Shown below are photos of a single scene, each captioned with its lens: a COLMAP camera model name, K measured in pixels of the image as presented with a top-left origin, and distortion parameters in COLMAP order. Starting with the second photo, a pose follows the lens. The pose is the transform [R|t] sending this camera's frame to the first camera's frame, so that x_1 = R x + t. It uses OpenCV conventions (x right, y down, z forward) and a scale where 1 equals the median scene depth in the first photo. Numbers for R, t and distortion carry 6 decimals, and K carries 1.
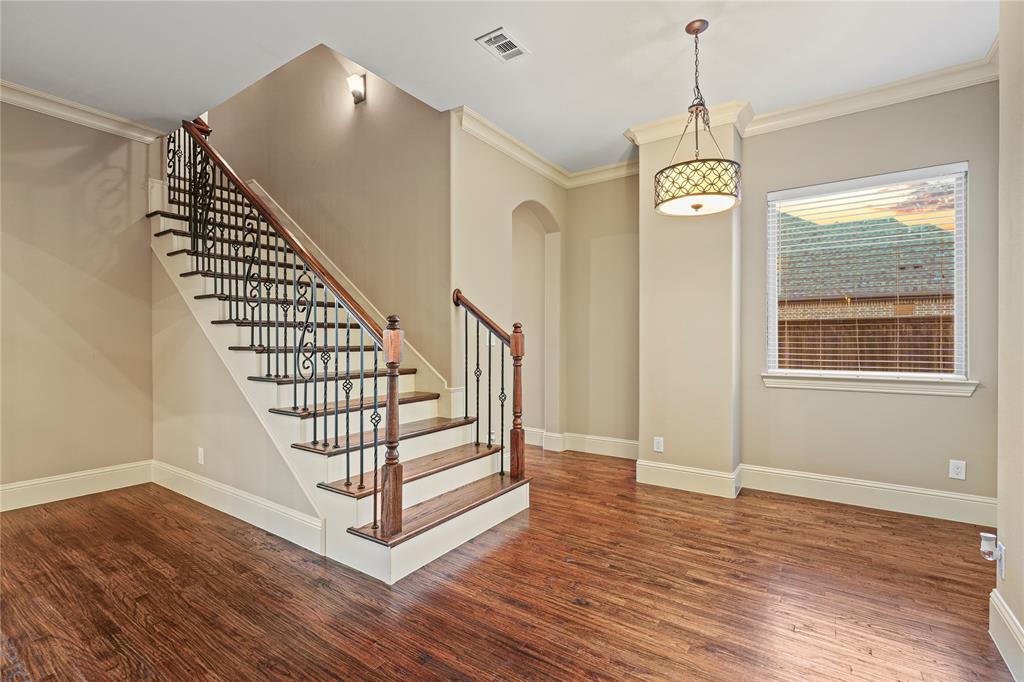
lens RADIAL K [[468.8, 0, 507.1], [0, 468.8, 344.3], [0, 0, 1]] dist [-0.002285, 0.000374]
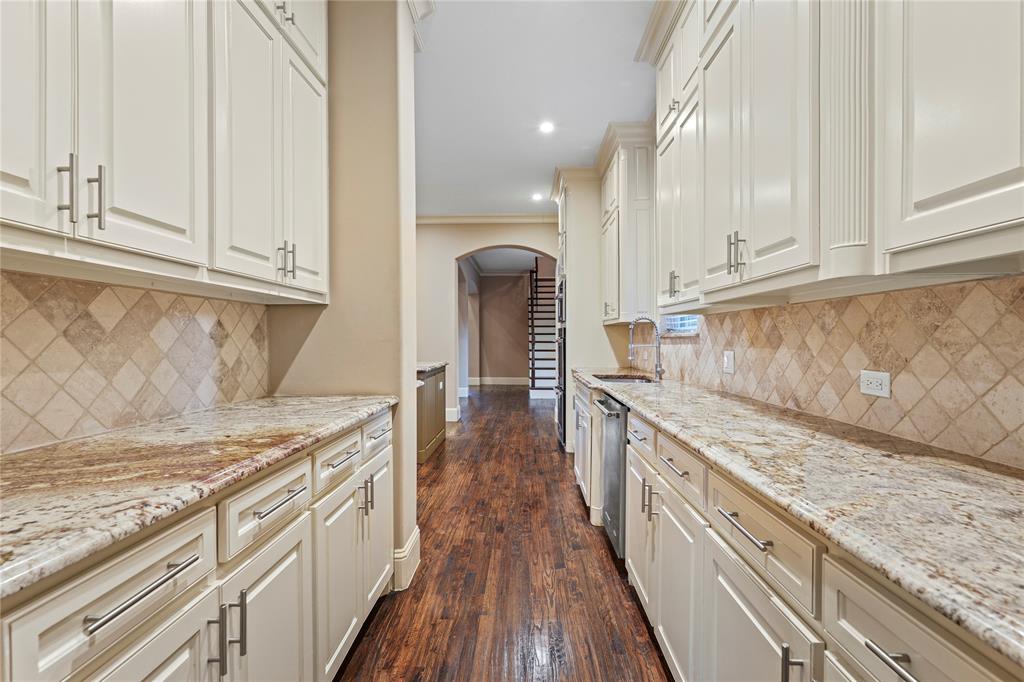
lens RADIAL K [[470.0, 0, 505.7], [0, 470.0, 341.0], [0, 0, 1]] dist [-0.001808, 0.000179]
pose [[0.537337, 0.002669, -0.843364, 1.953158], [-0.007662, 0.999969, -0.001718, 0.009789], [0.843333, 0.007385, 0.537341, -0.873829]]
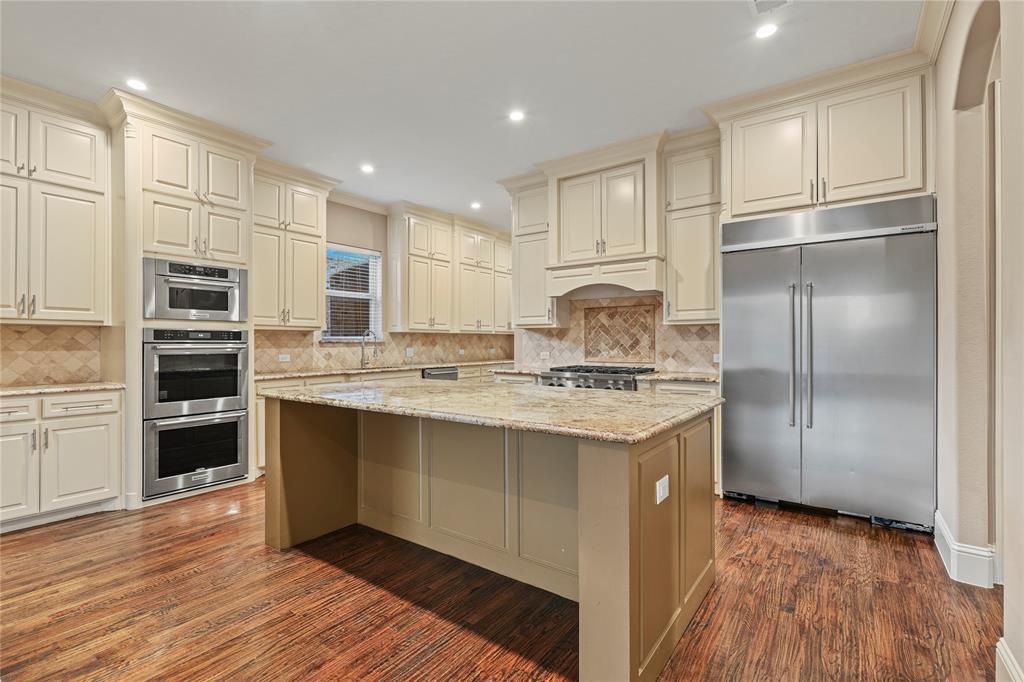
lens RADIAL K [[470.0, 0, 505.7], [0, 470.0, 341.0], [0, 0, 1]] dist [-0.001808, 0.000179]
pose [[0.026752, 0.002057, 0.999640, -0.230345], [0.013373, 0.999908, -0.002416, 0.003269], [-0.999553, 0.013433, 0.026722, -0.632350]]
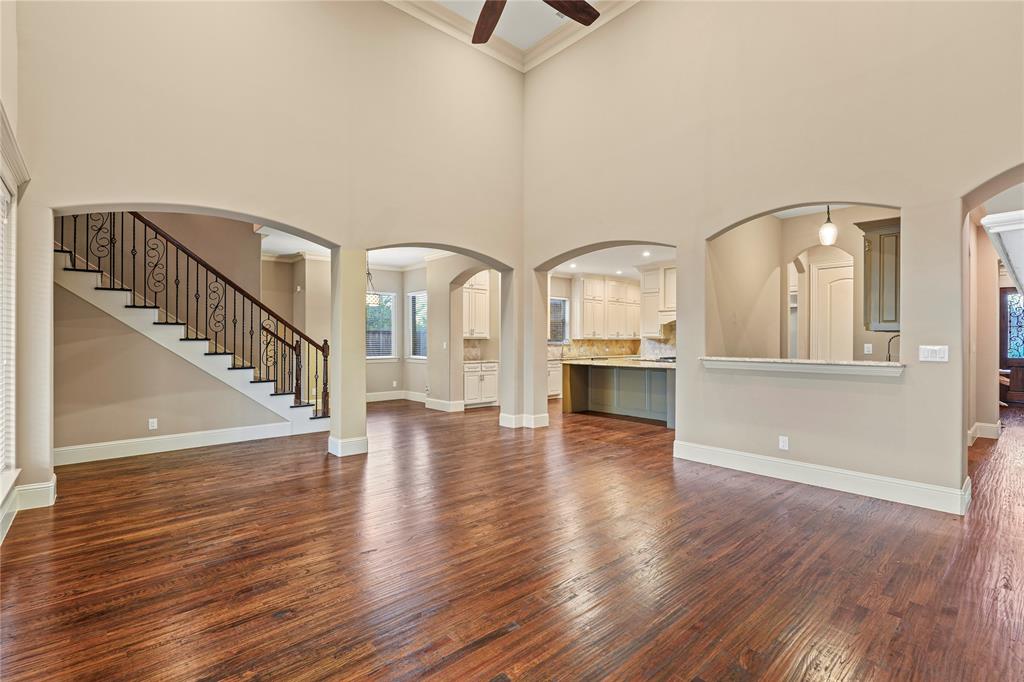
lens RADIAL K [[470.0, 0, 505.7], [0, 470.0, 341.0], [0, 0, 1]] dist [-0.001808, 0.000179]
pose [[0.246243, -0.000909, 0.969208, -1.808732], [0.008727, 0.999961, -0.001279, -0.026087], [-0.969169, 0.008774, 0.246242, -0.522497]]
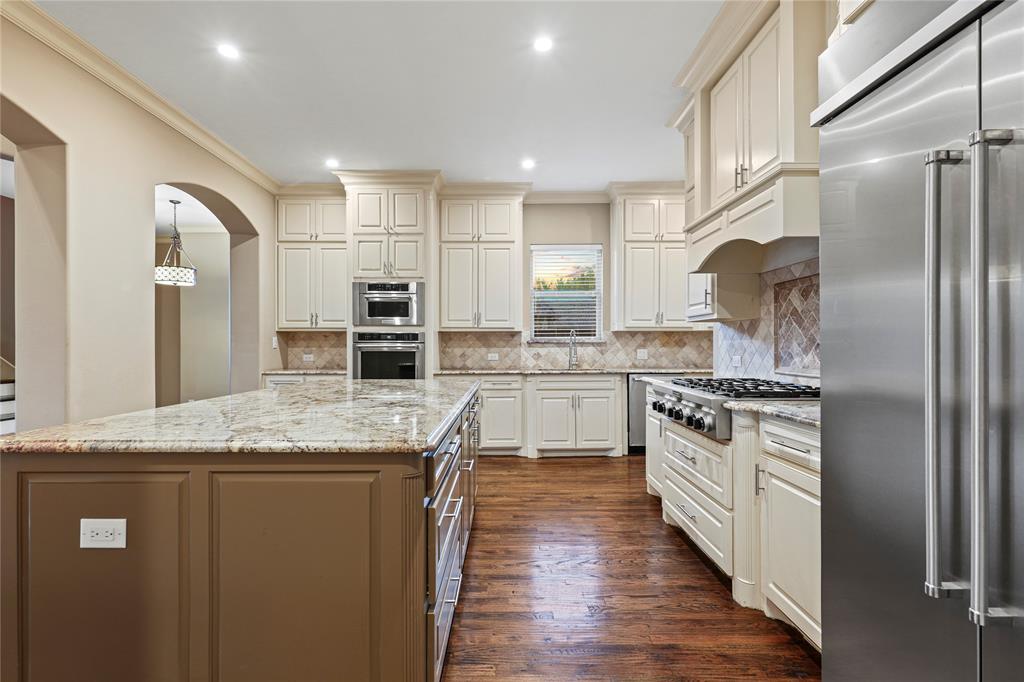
lens RADIAL K [[468.8, 0, 507.1], [0, 468.8, 344.3], [0, 0, 1]] dist [-0.002285, 0.000374]
pose [[0.818854, -0.000621, 0.574002, 0.287651], [0.008068, 0.999913, -0.010428, 0.016927], [-0.573946, 0.013170, 0.818787, -1.221587]]
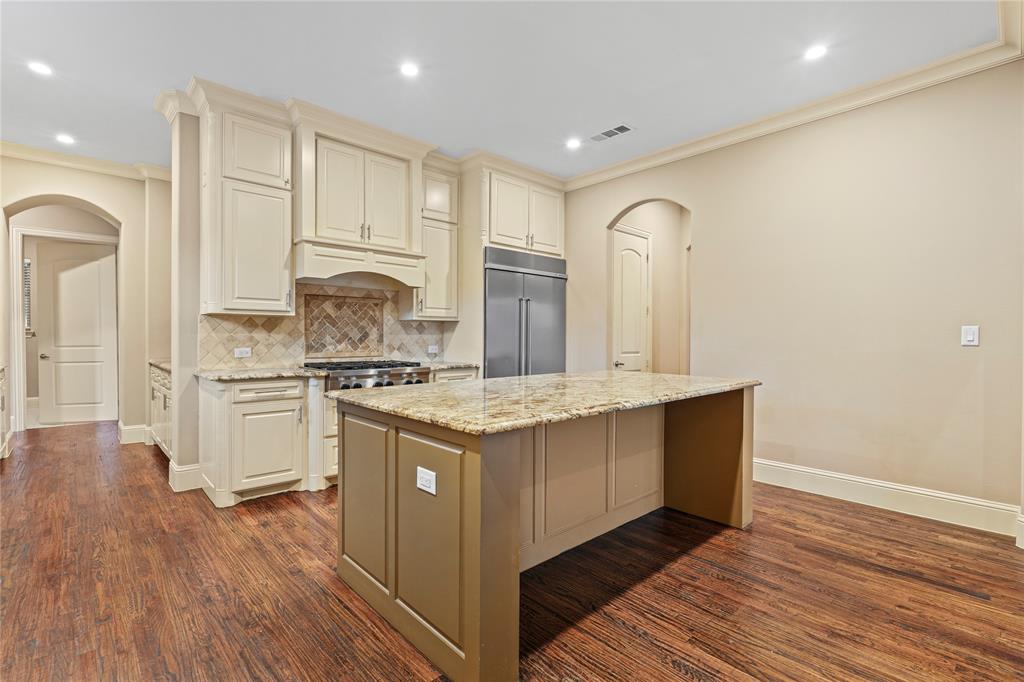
lens RADIAL K [[470.0, 0, 505.7], [0, 470.0, 341.0], [0, 0, 1]] dist [-0.001808, 0.000179]
pose [[-0.975734, -0.006690, 0.218859, 0.414568], [-0.002382, 0.999798, 0.019943, -0.002706], [-0.218948, 0.018937, -0.975553, 0.172696]]
